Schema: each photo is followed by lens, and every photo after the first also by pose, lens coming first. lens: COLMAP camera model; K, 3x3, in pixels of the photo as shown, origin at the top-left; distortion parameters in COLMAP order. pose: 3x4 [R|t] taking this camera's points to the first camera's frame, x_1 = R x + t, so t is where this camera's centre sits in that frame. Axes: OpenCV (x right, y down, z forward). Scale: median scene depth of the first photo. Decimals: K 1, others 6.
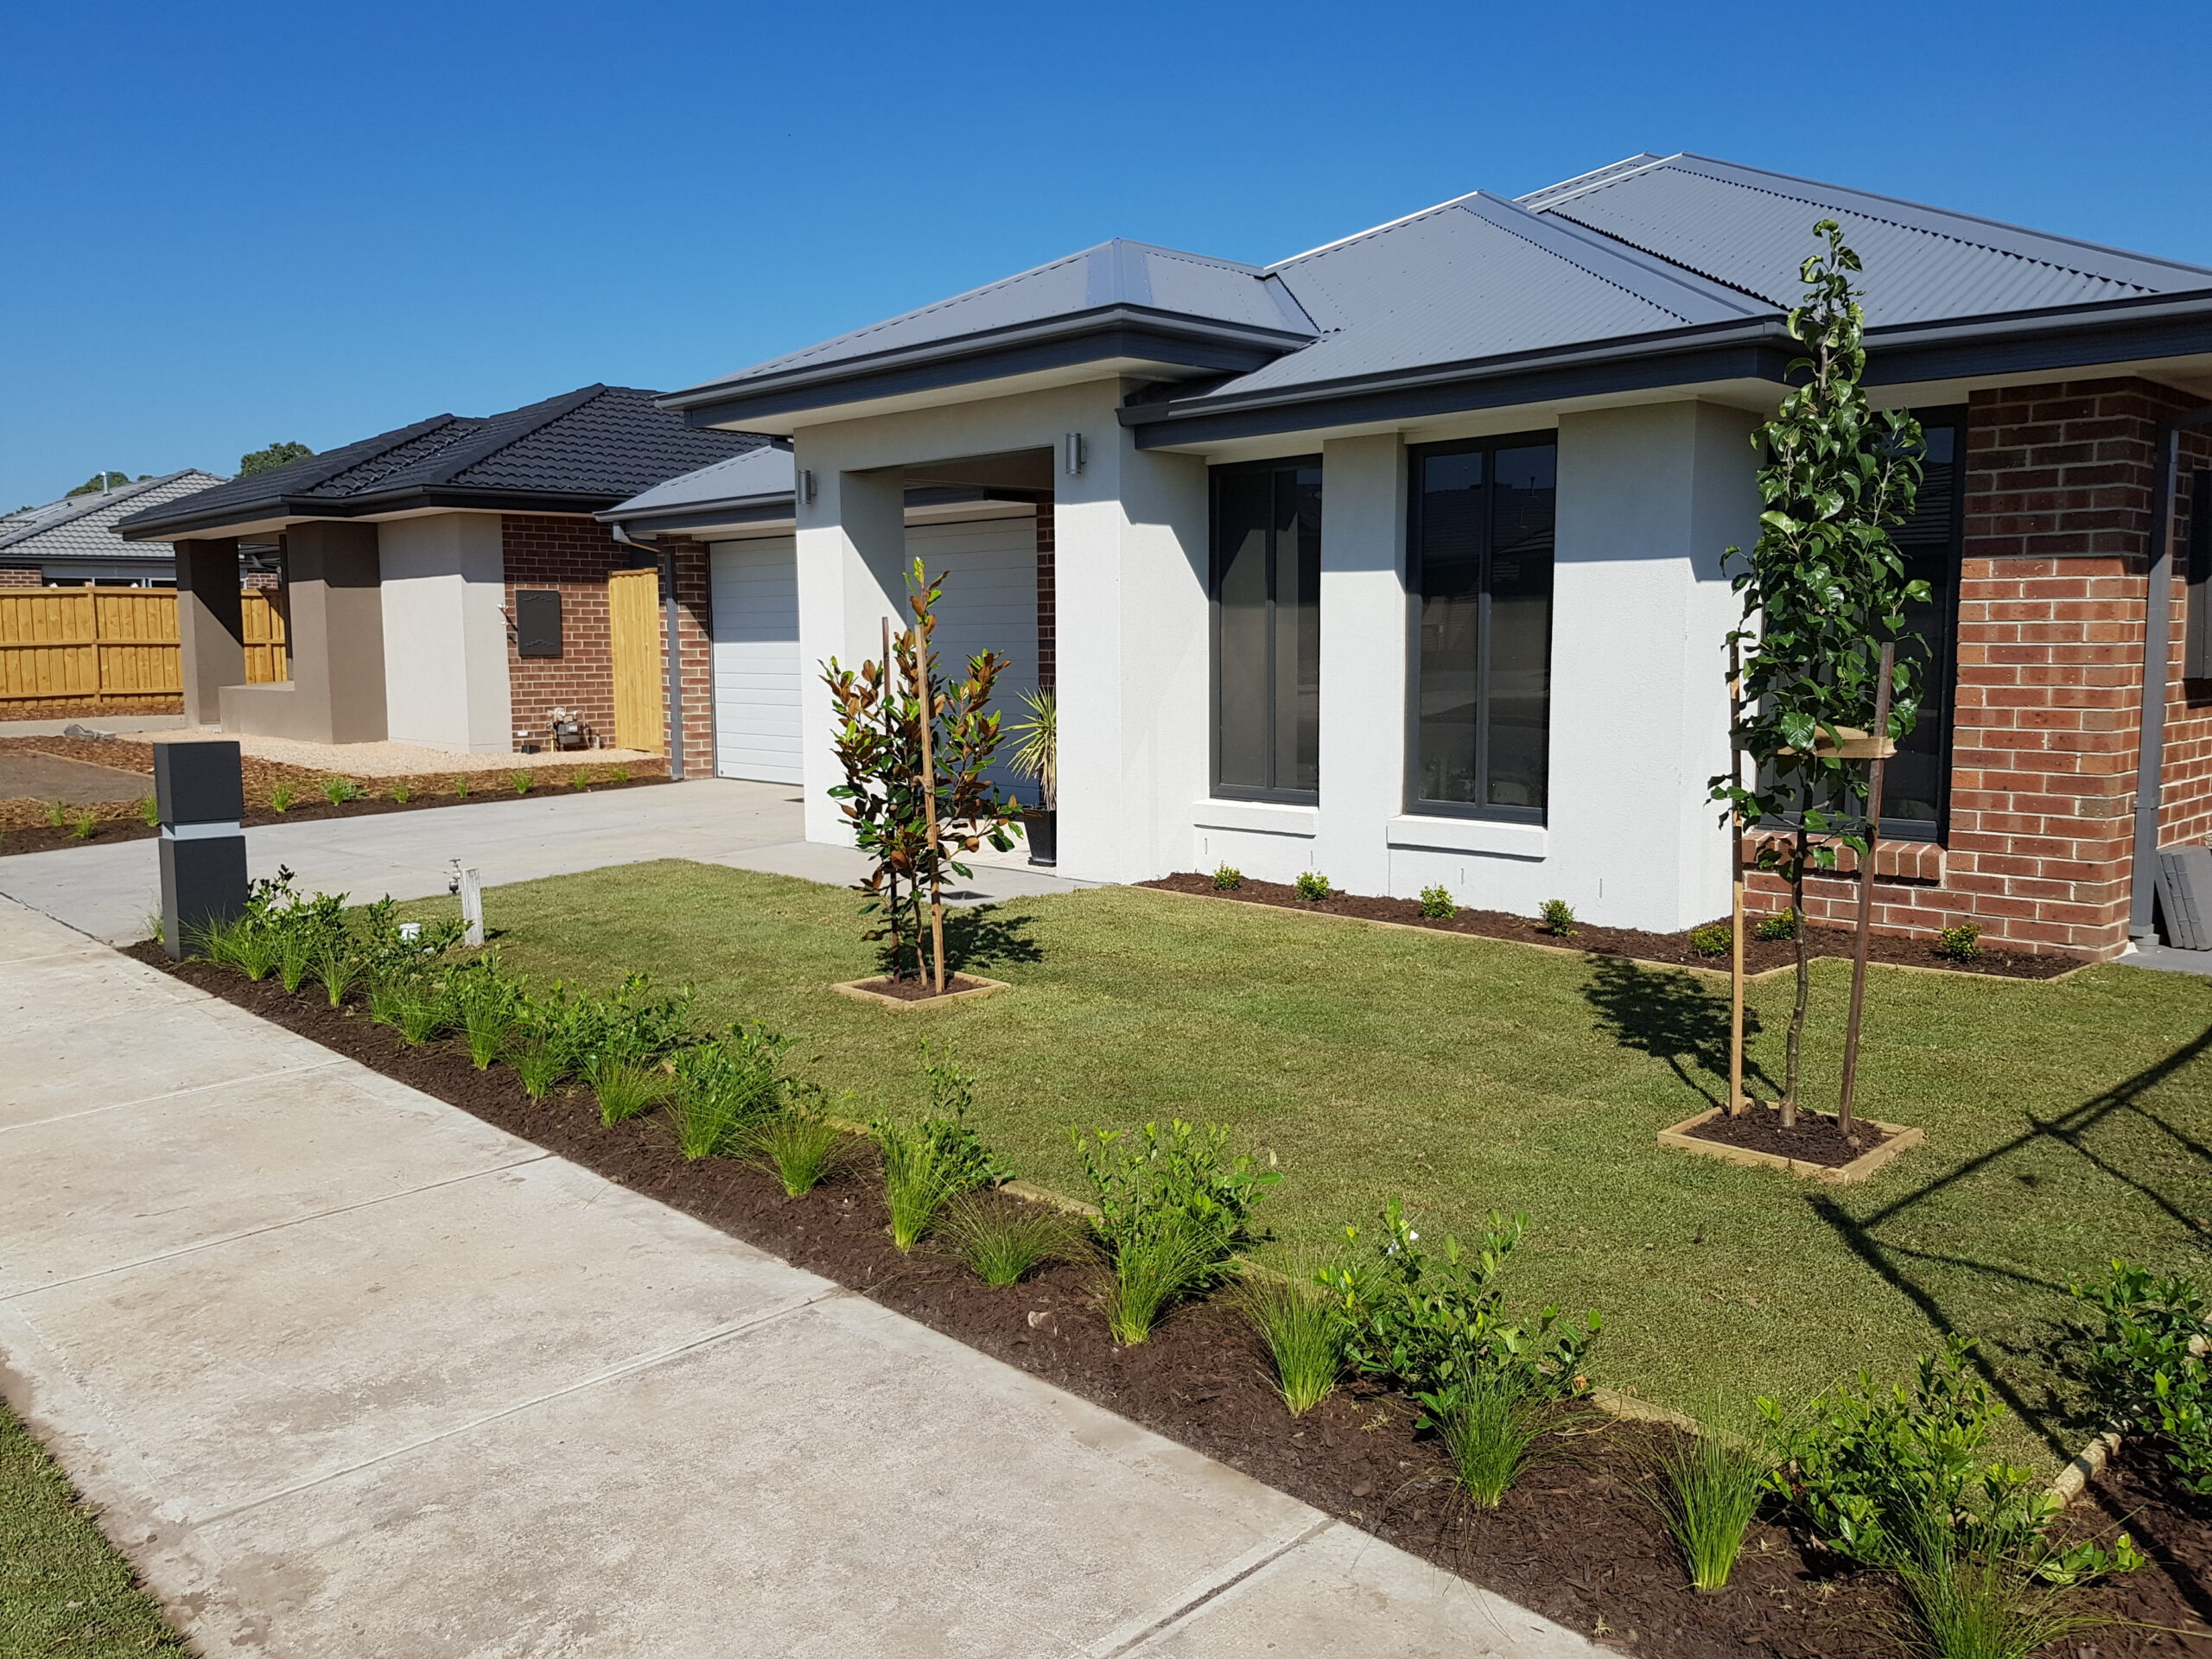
lens RADIAL K [[1711.7, 0, 1091.2], [0, 1711.7, 831.2], [0, 0, 1]] dist [-0.020619, -0.003743]
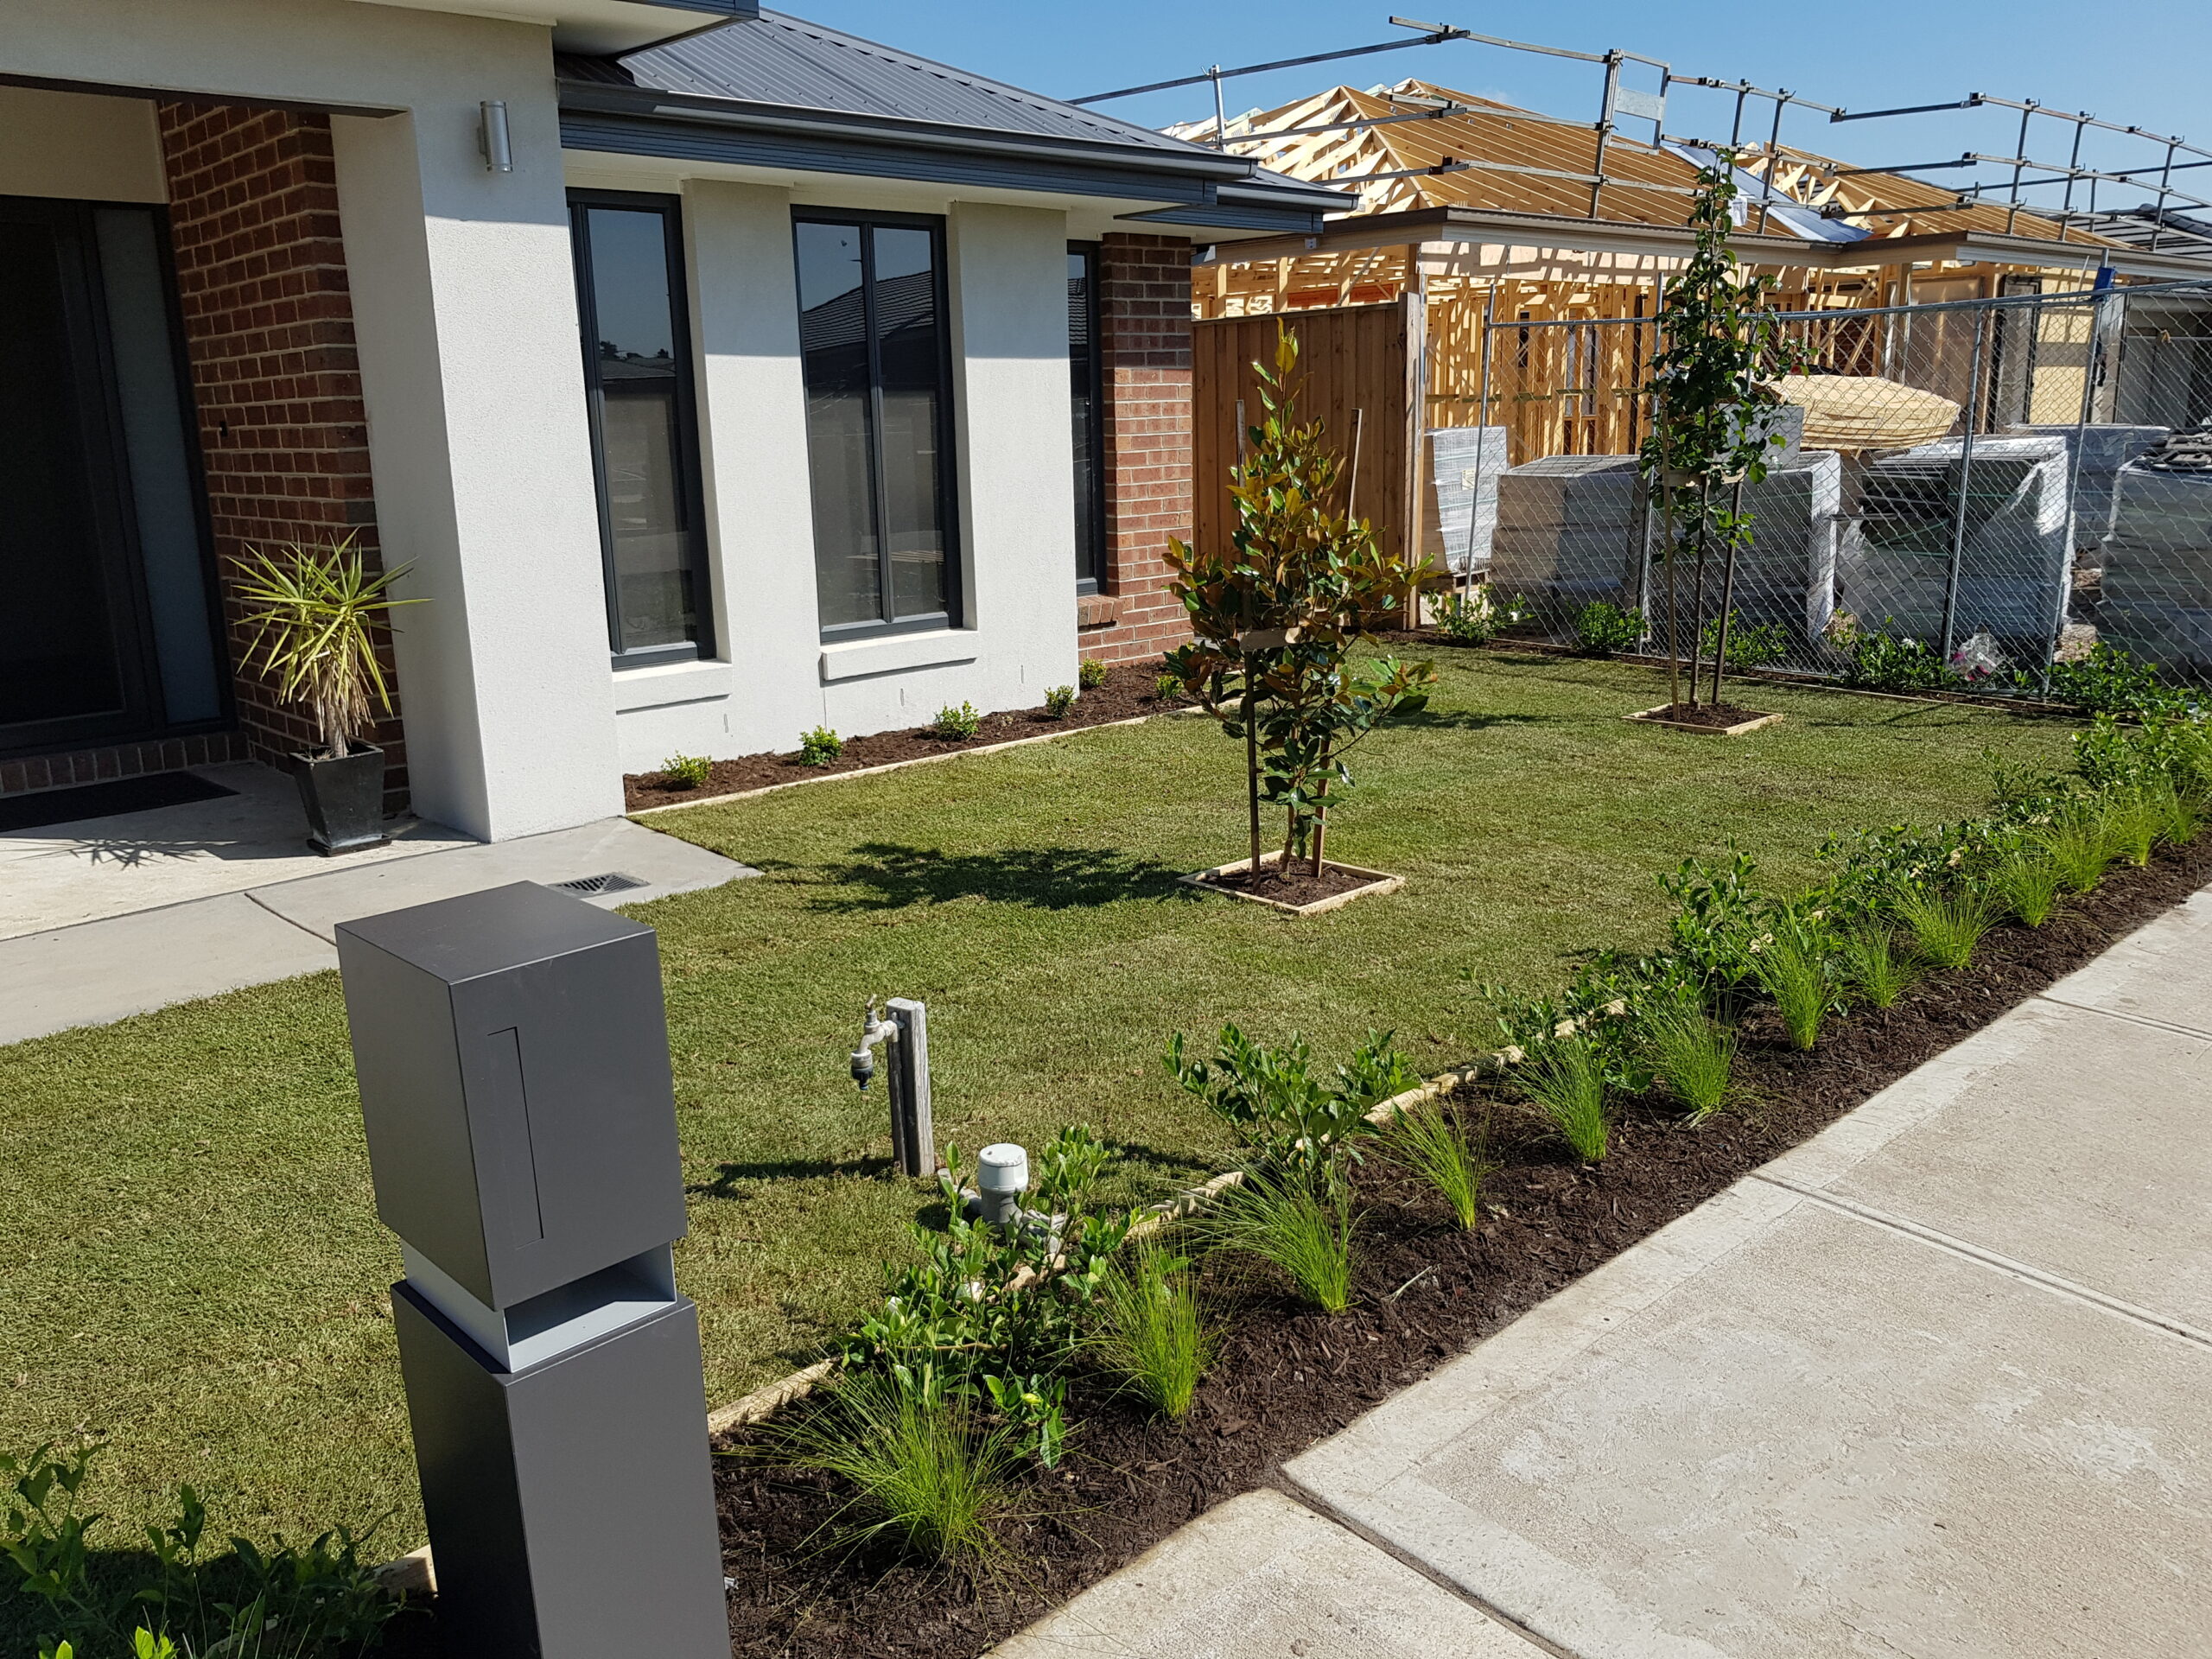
lens RADIAL K [[1711.7, 0, 1093.2], [0, 1711.7, 826.9], [0, 0, 1]] dist [-0.020619, -0.003743]
pose [[0.023383, -0.226799, 0.973661, -0.746436], [0.132023, 0.966098, 0.221867, -0.103445], [-0.990971, 0.123358, 0.052533, 0.904418]]
